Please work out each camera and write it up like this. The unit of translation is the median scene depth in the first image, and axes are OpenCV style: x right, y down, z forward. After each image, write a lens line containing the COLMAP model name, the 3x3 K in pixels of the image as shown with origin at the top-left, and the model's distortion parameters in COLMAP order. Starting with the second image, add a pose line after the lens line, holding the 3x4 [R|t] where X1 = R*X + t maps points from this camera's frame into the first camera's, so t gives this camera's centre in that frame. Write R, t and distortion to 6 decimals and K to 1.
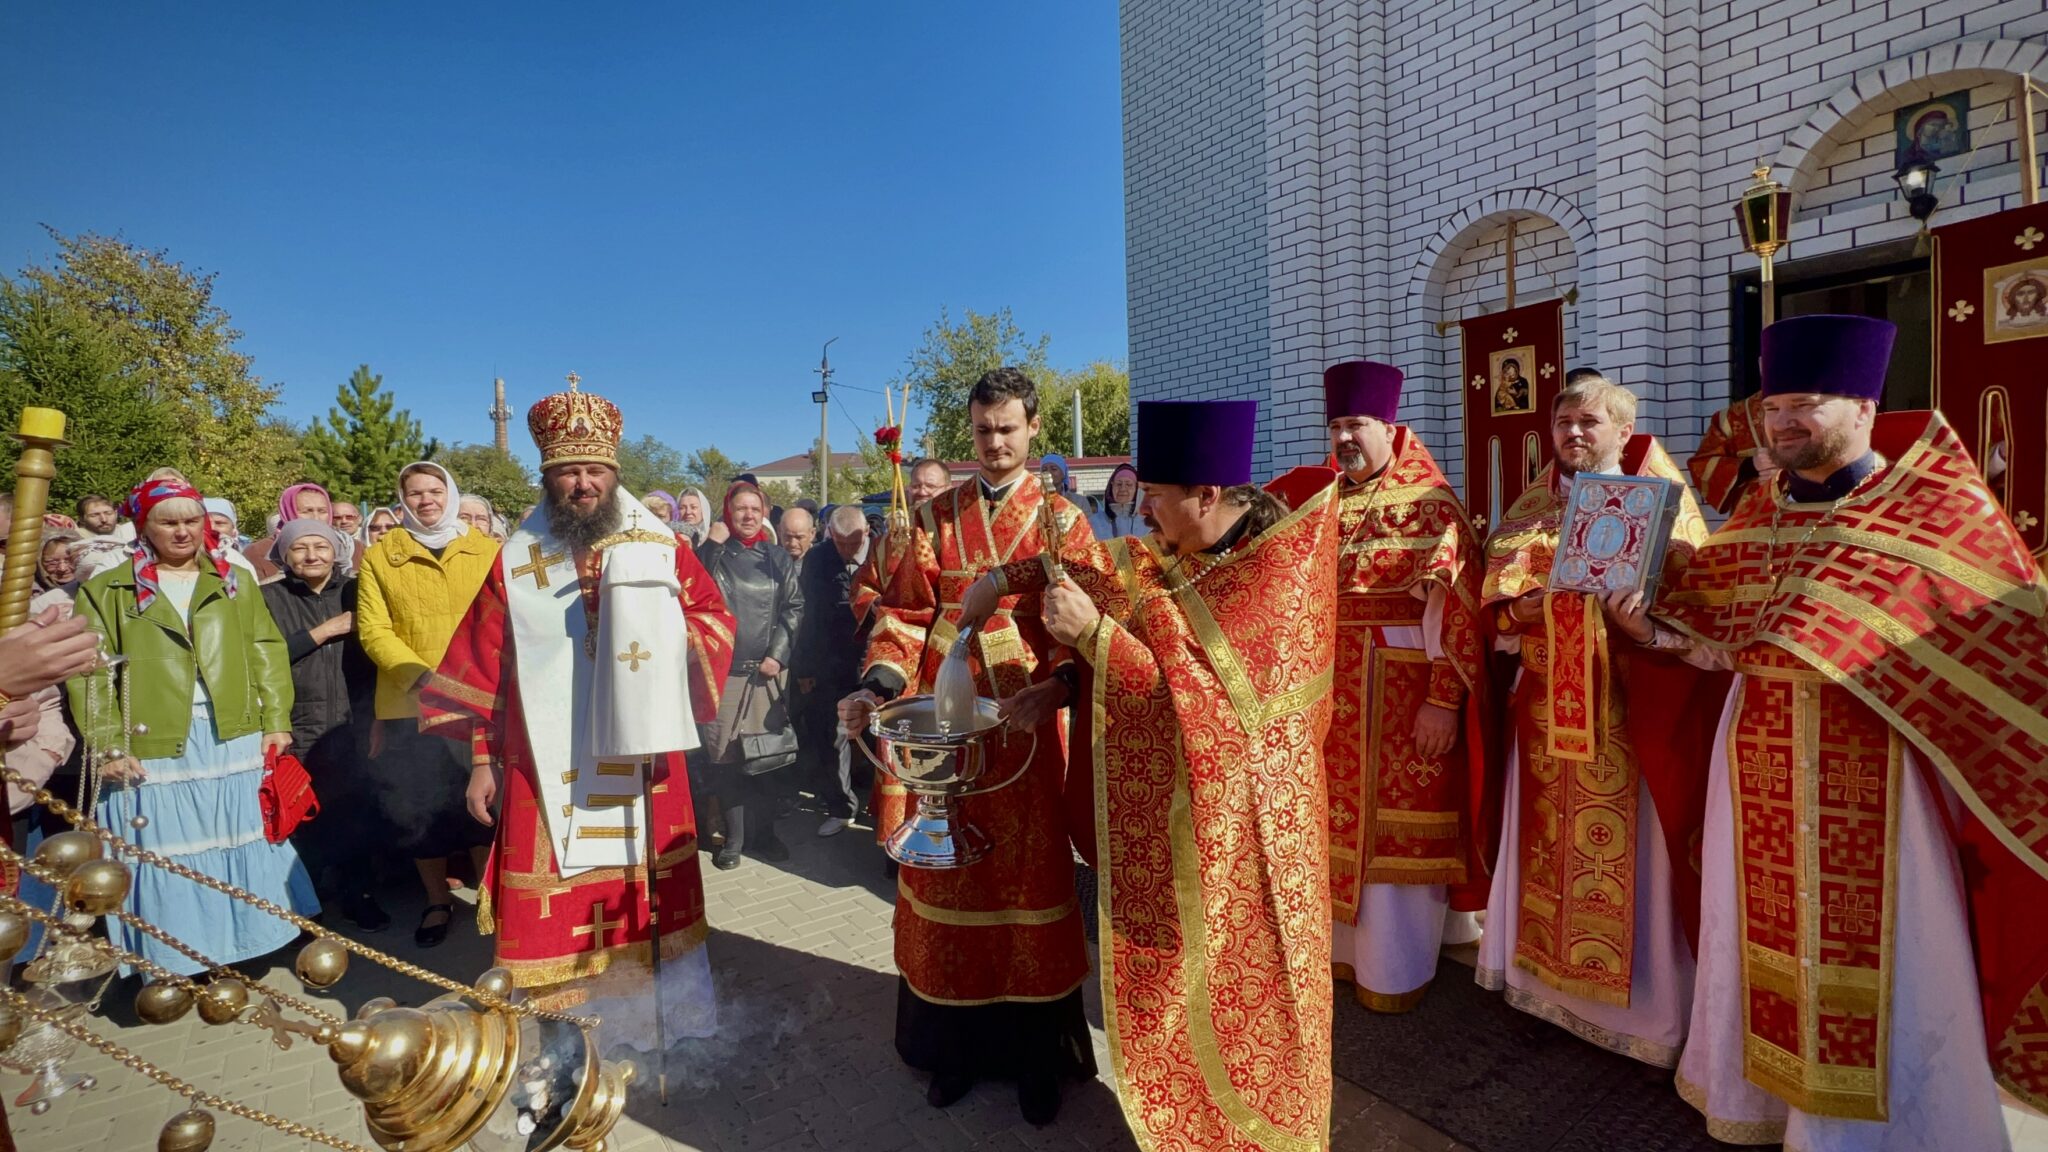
lens RADIAL K [[1013.7, 0, 1024.0], [0, 1013.7, 576.0], [0, 0, 1]] dist [-0.046524, 0.058859]
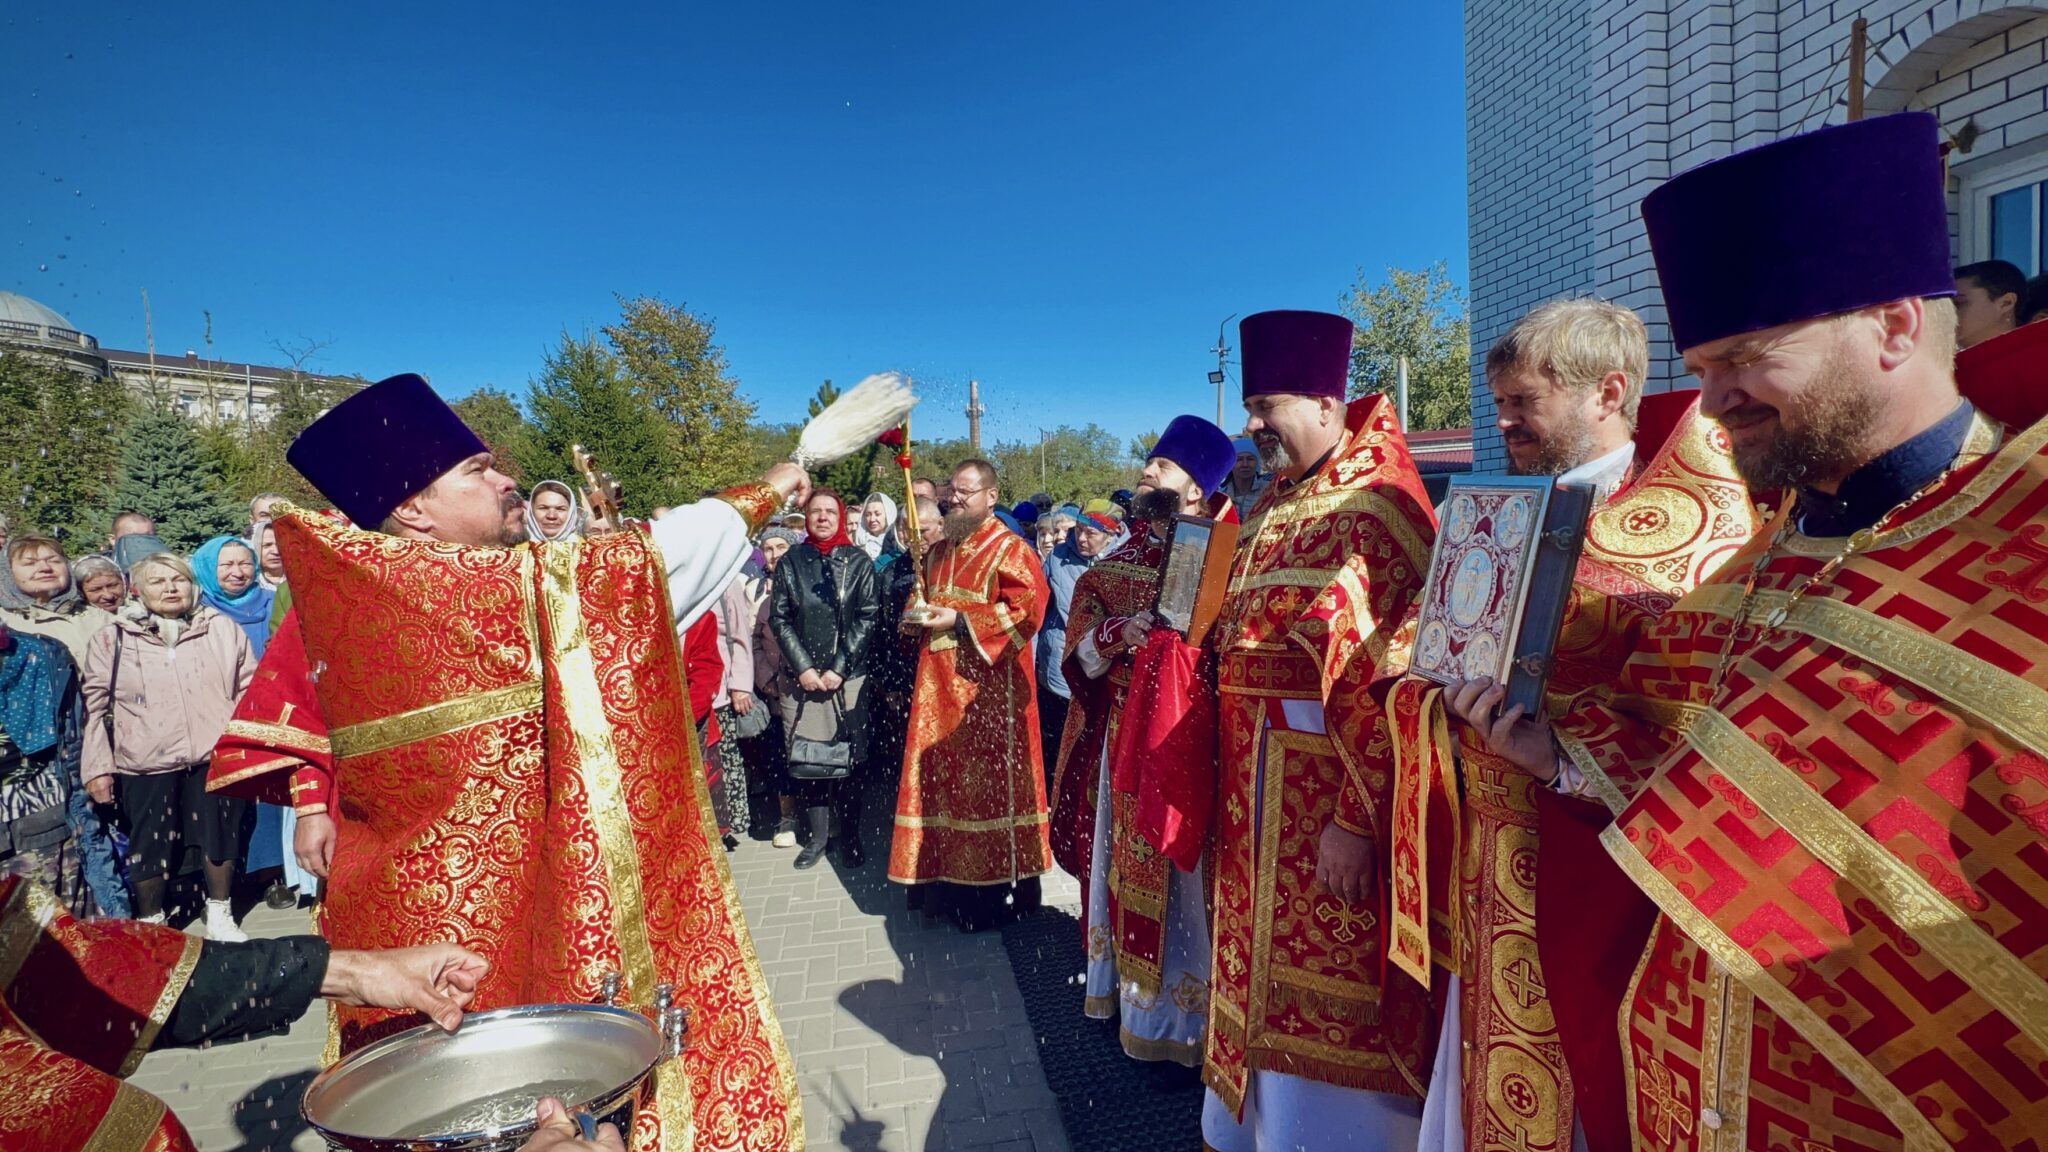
lens RADIAL K [[971.7, 0, 1023.9], [0, 971.7, 599.8], [0, 0, 1]] dist [0.003385, -0.007444]
pose [[0.897606, 0.017624, -0.440447, 0.493651], [0.005332, 0.998693, 0.050828, -0.051520], [0.440767, -0.047972, 0.896339, 0.347715]]
